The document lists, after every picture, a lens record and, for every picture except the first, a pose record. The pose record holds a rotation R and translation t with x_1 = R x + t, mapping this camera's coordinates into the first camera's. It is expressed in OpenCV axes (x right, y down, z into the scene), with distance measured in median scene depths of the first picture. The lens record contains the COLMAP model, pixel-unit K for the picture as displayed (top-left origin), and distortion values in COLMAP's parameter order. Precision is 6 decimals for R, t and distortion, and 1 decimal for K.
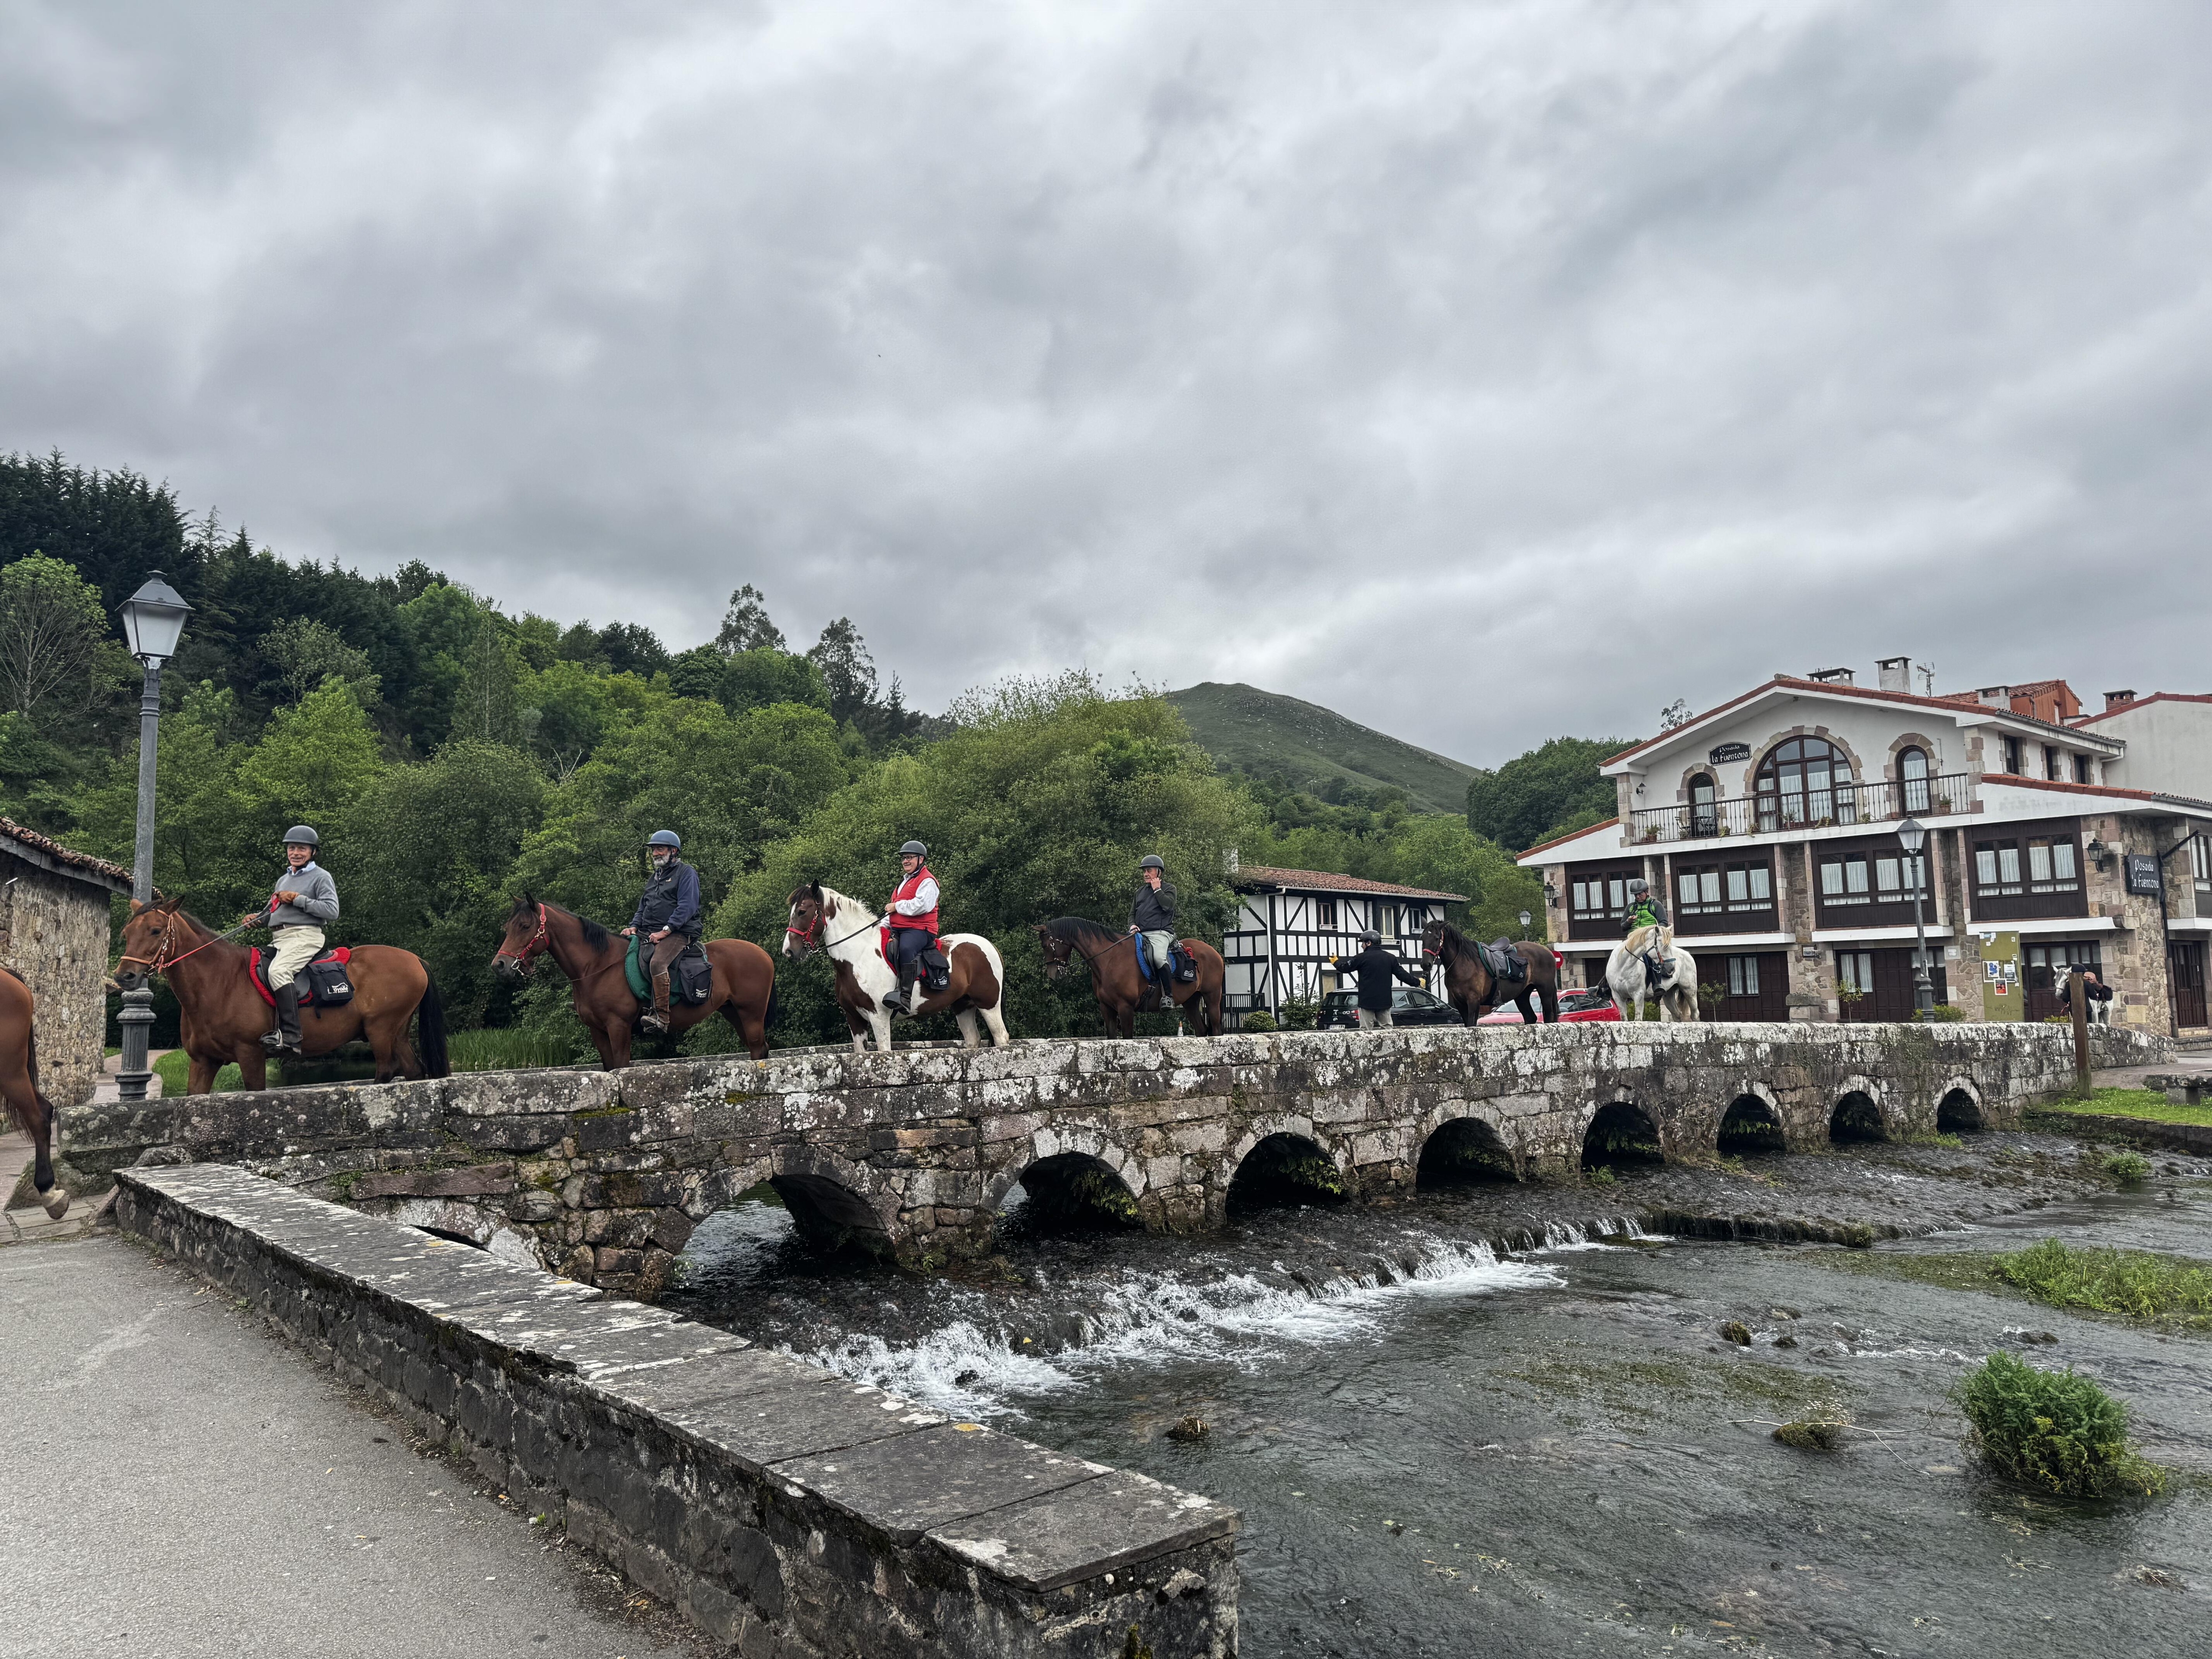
lens RADIAL K [[1677.3, 0, 1092.5], [0, 1677.3, 808.4], [0, 0, 1]] dist [0.064885, -0.069905]
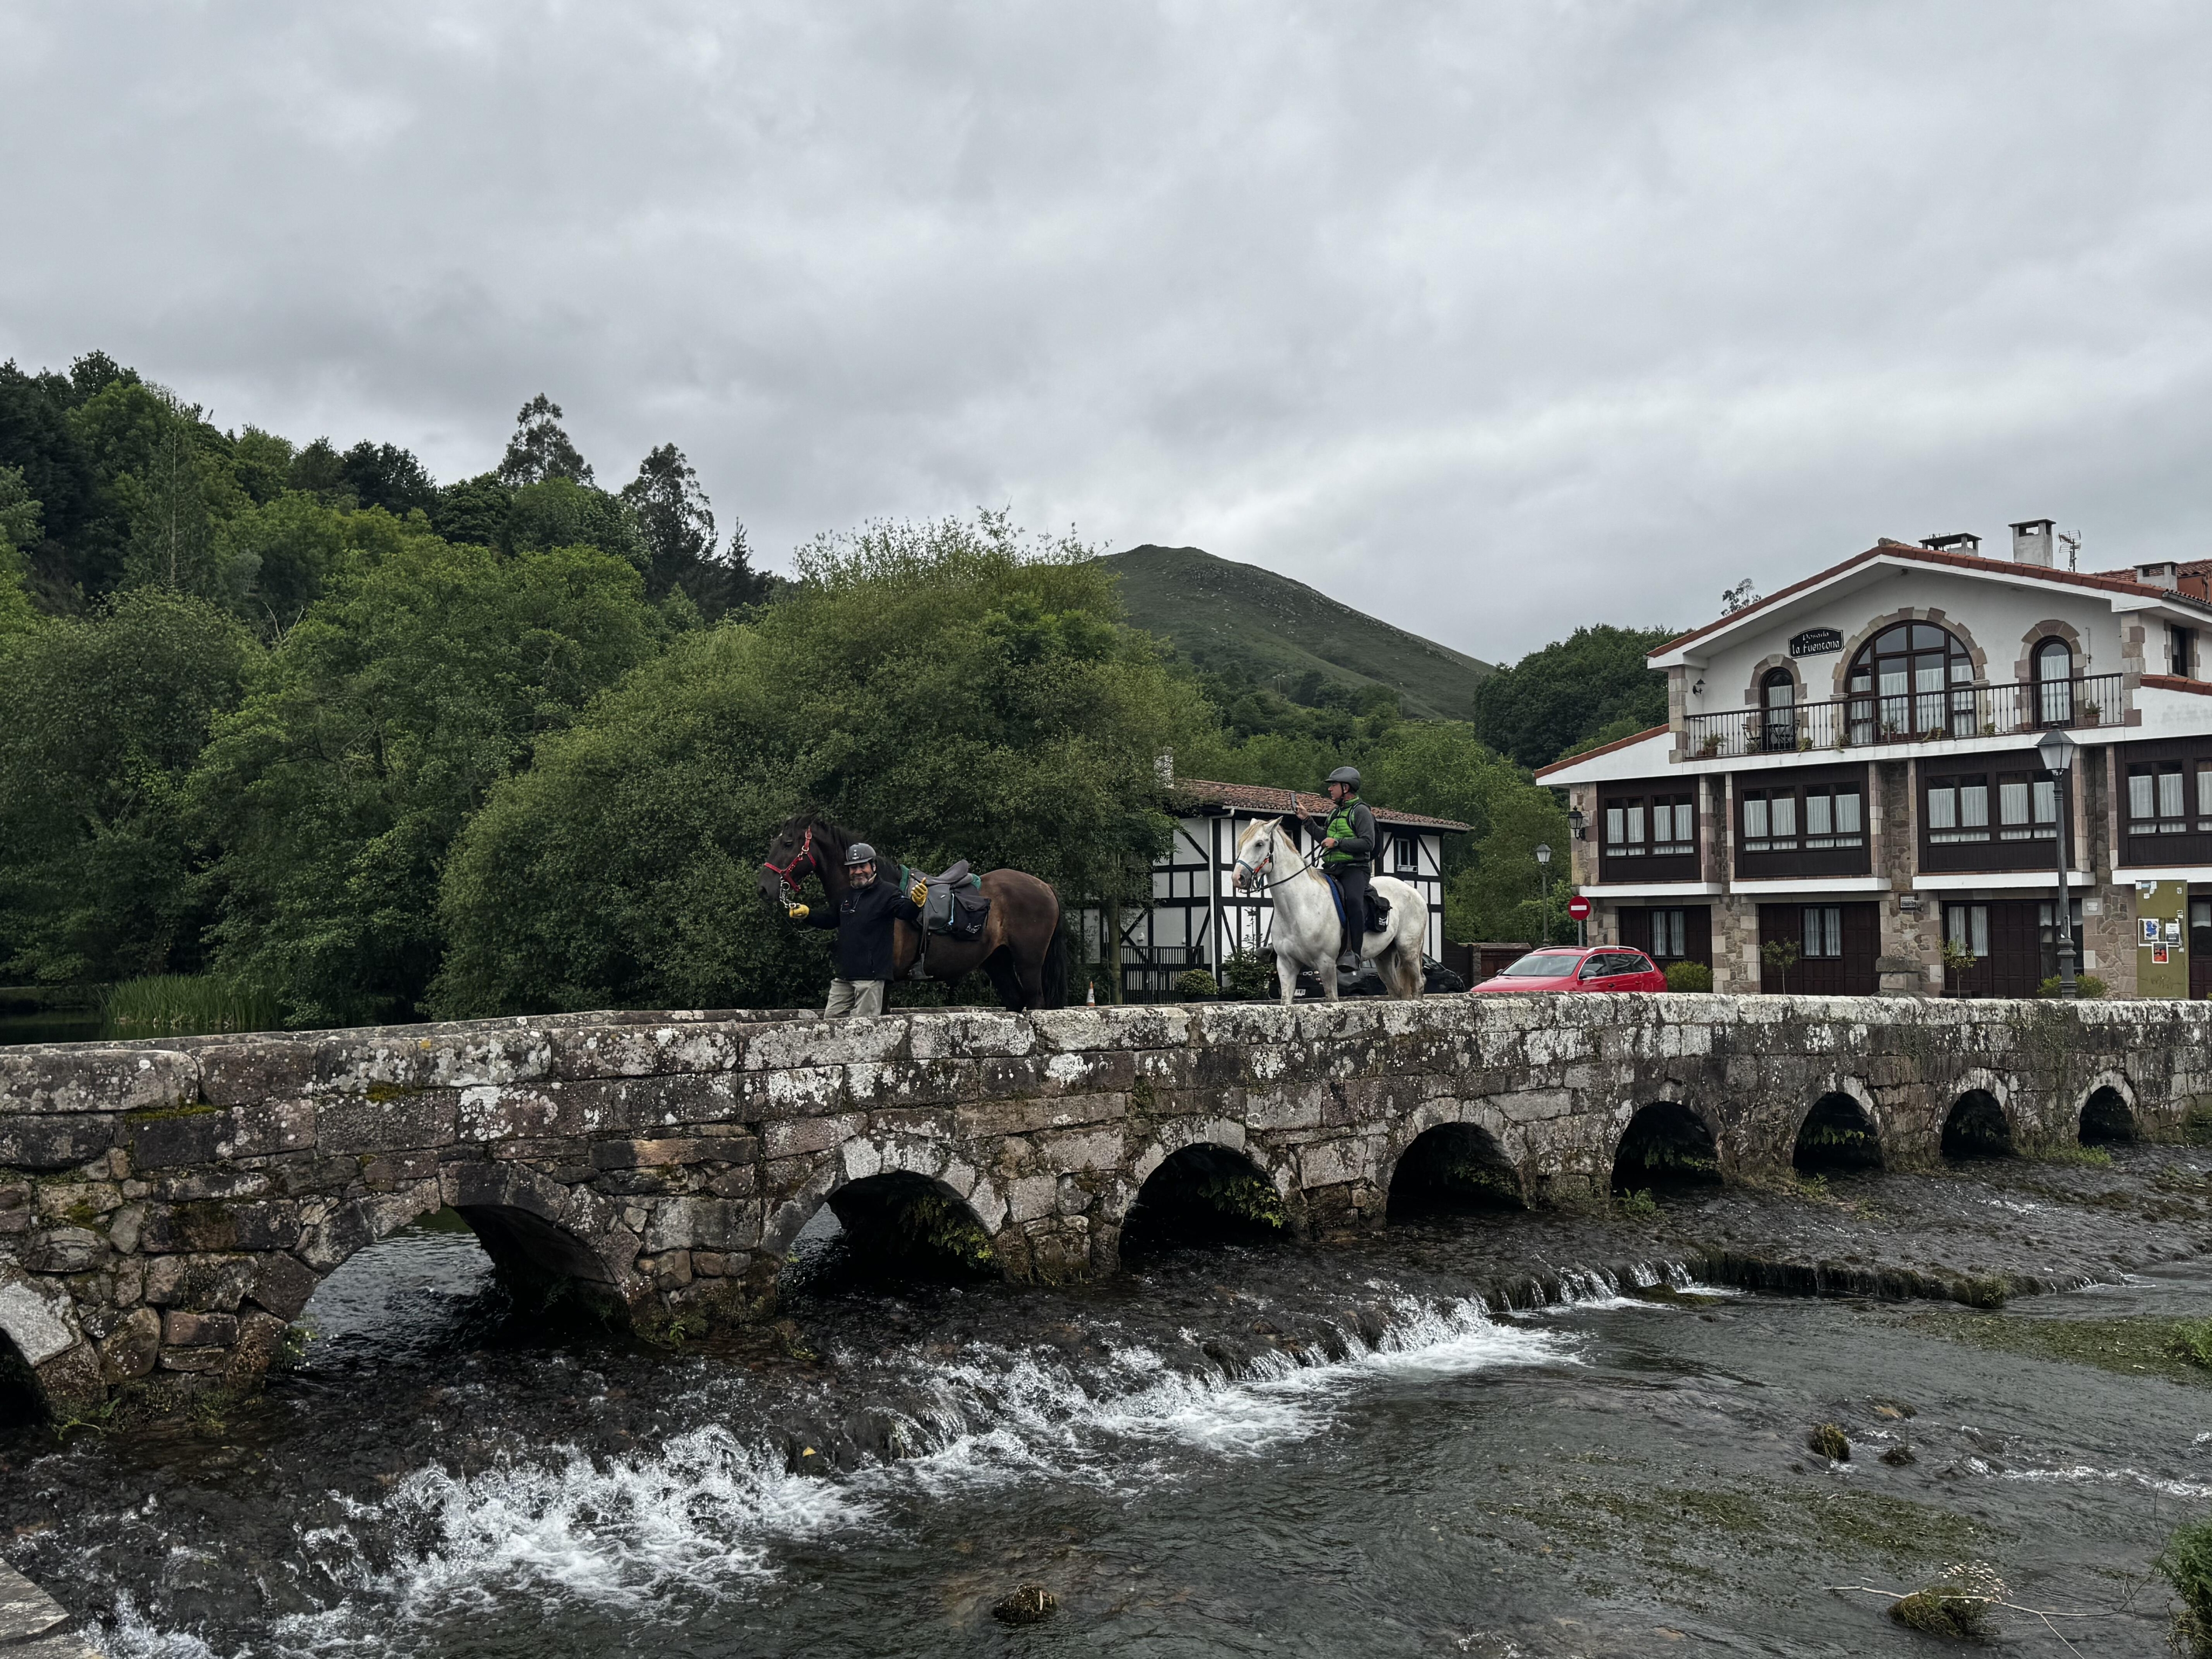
lens RADIAL K [[2026.0, 0, 1106.7], [0, 2026.0, 843.0], [0, 0, 1]] dist [0.033693, 0.001119]
pose [[0.998966, 0.018519, 0.041517, 0.026502], [-0.021064, 0.997871, 0.061726, 0.010378], [-0.040285, -0.062537, 0.997229, 0.118227]]
